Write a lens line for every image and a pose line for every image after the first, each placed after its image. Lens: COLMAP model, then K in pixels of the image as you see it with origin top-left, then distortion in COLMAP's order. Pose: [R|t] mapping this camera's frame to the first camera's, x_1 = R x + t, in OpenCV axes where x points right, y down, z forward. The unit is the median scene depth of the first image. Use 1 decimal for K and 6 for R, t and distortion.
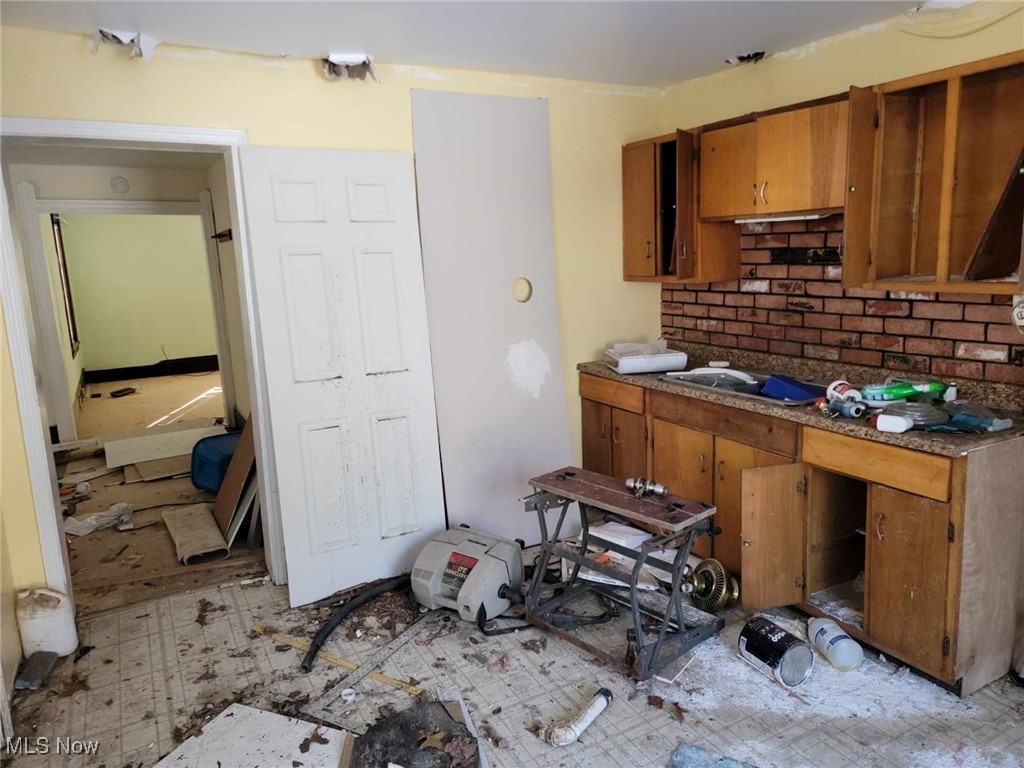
lens RADIAL K [[706.1, 0, 524.4], [0, 706.1, 366.7], [0, 0, 1]] dist [0.106157, -0.081101]
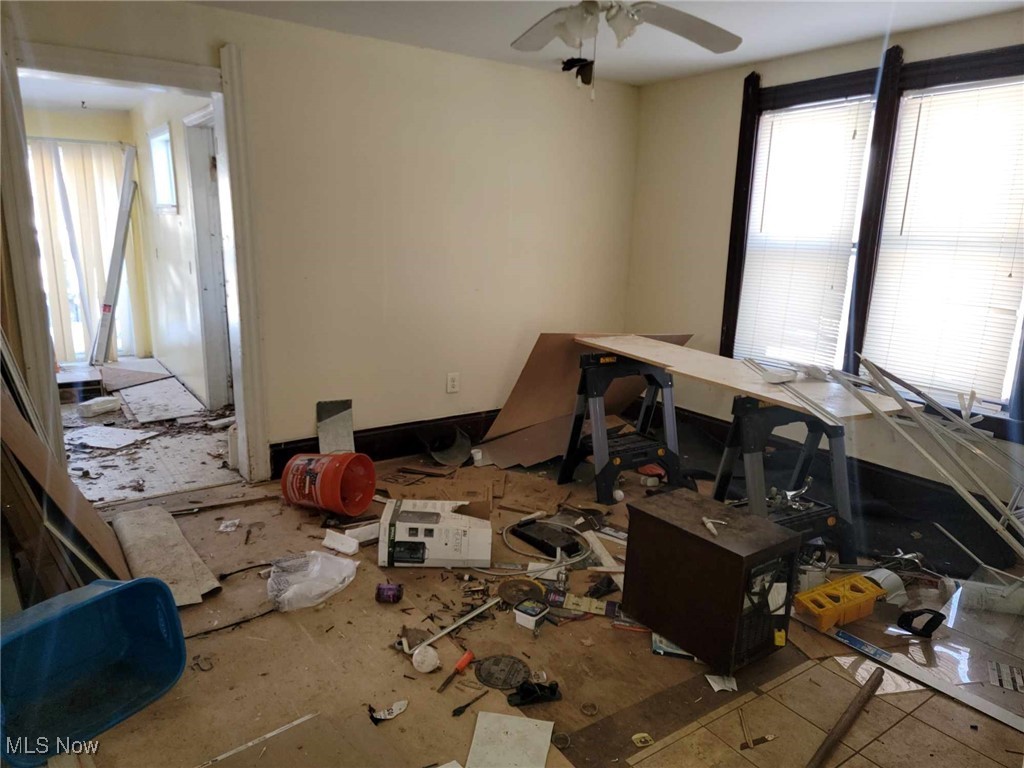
lens RADIAL K [[706.1, 0, 524.4], [0, 706.1, 366.7], [0, 0, 1]] dist [0.106157, -0.081101]
pose [[-0.995352, 0.033710, -0.090213, -1.234974], [-0.001104, 0.932684, 0.360693, -0.354929], [0.096299, 0.359116, -0.928311, 2.659787]]
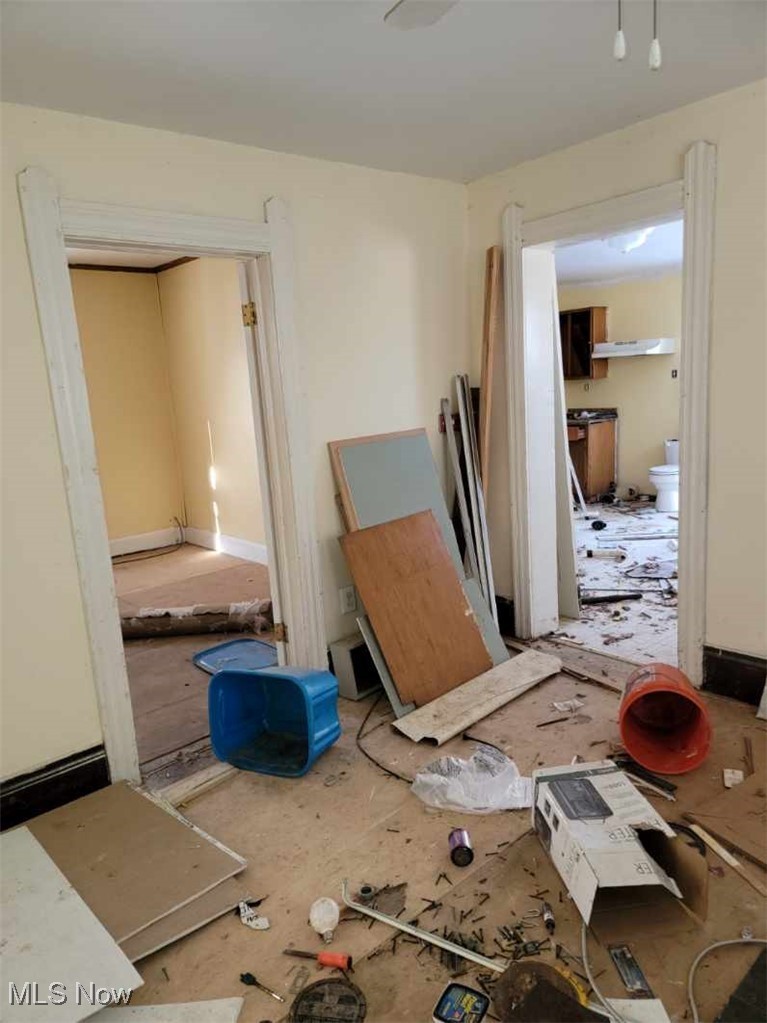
lens RADIAL K [[705.5, 0, 381.2], [0, 705.5, 509.0], [0, 0, 1]] dist [0.106157, -0.081101]
pose [[-0.194558, -0.125462, 0.972834, -1.869452], [0.235817, 0.956716, 0.170544, -0.199564], [-0.952123, 0.262591, -0.156551, 1.887041]]
